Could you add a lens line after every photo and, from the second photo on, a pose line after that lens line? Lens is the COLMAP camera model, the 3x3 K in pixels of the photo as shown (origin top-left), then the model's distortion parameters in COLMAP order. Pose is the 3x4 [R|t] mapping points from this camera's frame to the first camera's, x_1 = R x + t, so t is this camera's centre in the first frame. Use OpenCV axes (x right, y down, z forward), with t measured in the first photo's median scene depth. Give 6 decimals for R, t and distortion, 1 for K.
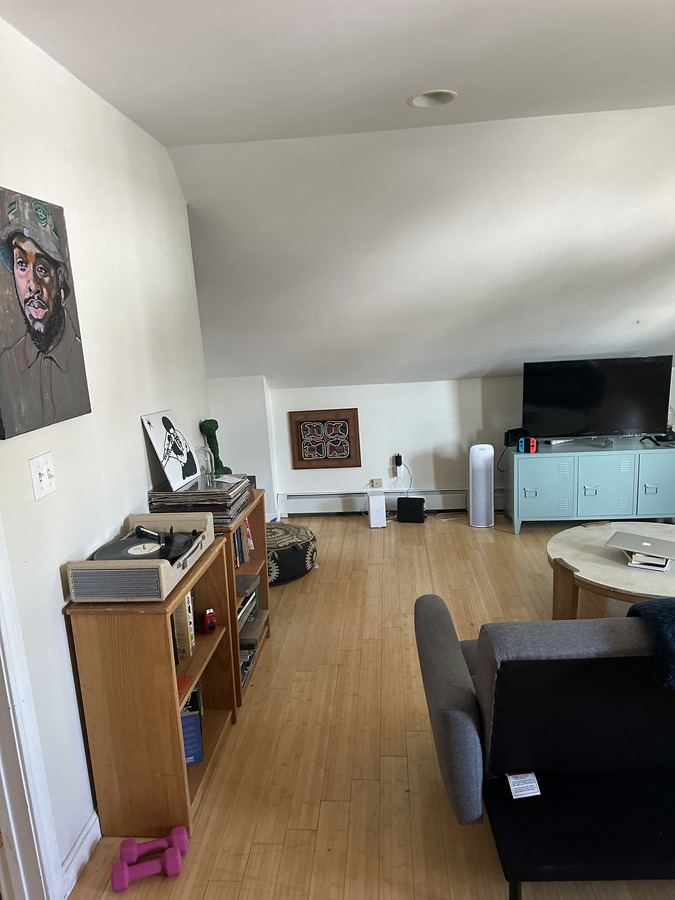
lens RADIAL K [[623.2, 0, 337.5], [0, 623.2, 450.0], [0, 0, 1]] dist [0.114623, -0.173467]
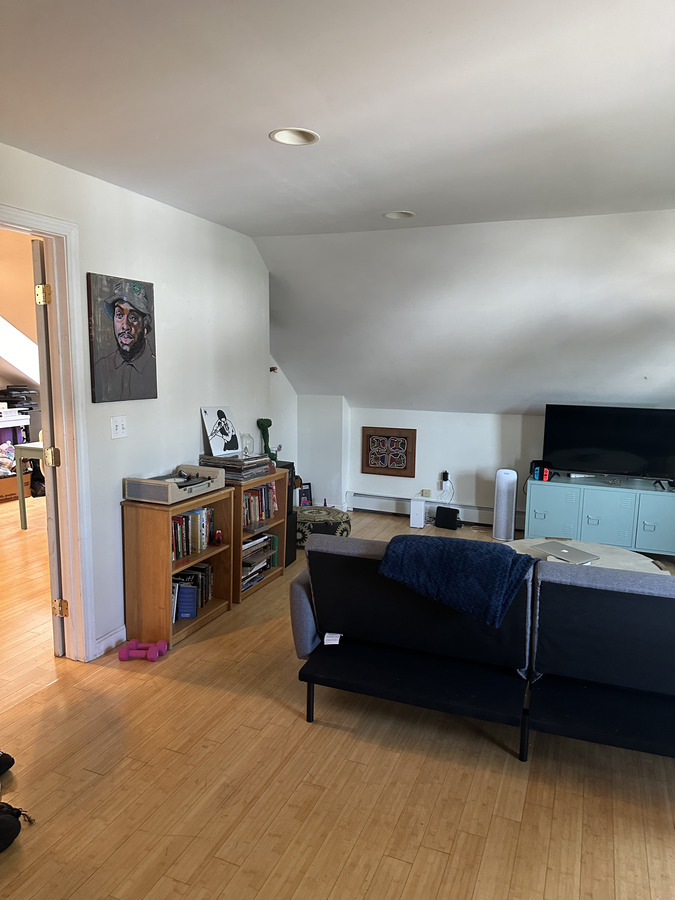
lens RADIAL K [[630.8, 0, 339.7], [0, 630.8, 452.7], [0, 0, 1]] dist [0.129102, -0.184458]
pose [[0.947283, 0.116918, -0.298302, 0.409333], [-0.130217, 0.991170, -0.025030, 0.044385], [0.292742, 0.062554, 0.954143, -0.340188]]
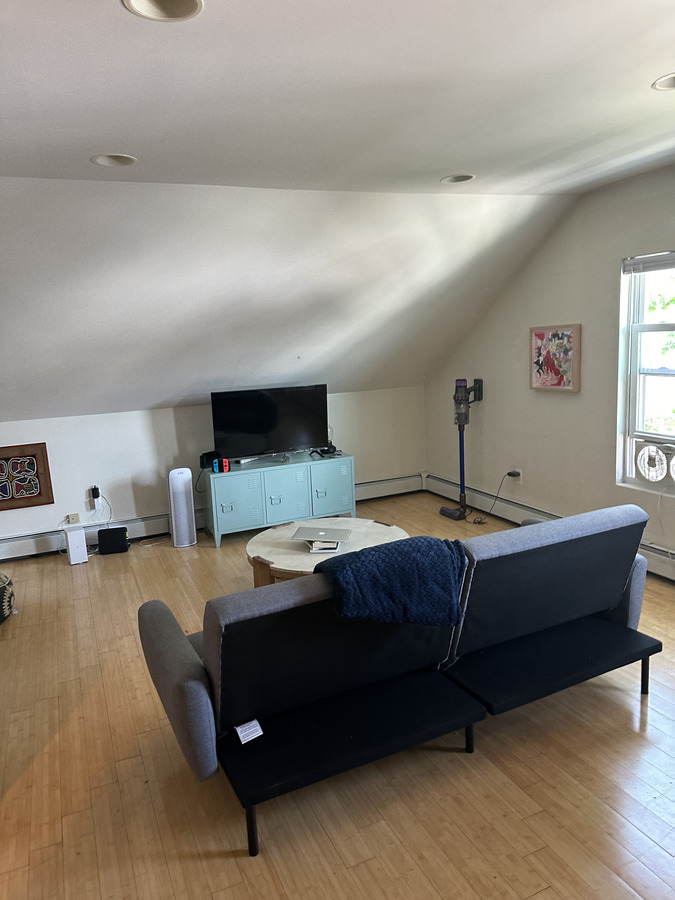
lens RADIAL K [[626.5, 0, 332.0], [0, 626.5, 443.0], [0, 0, 1]] dist [0.102929, -0.134154]
pose [[0.883140, -0.065051, 0.464576, -0.052435], [0.095160, 0.994591, -0.041629, 0.024631], [-0.459356, 0.080974, 0.884554, -0.105912]]
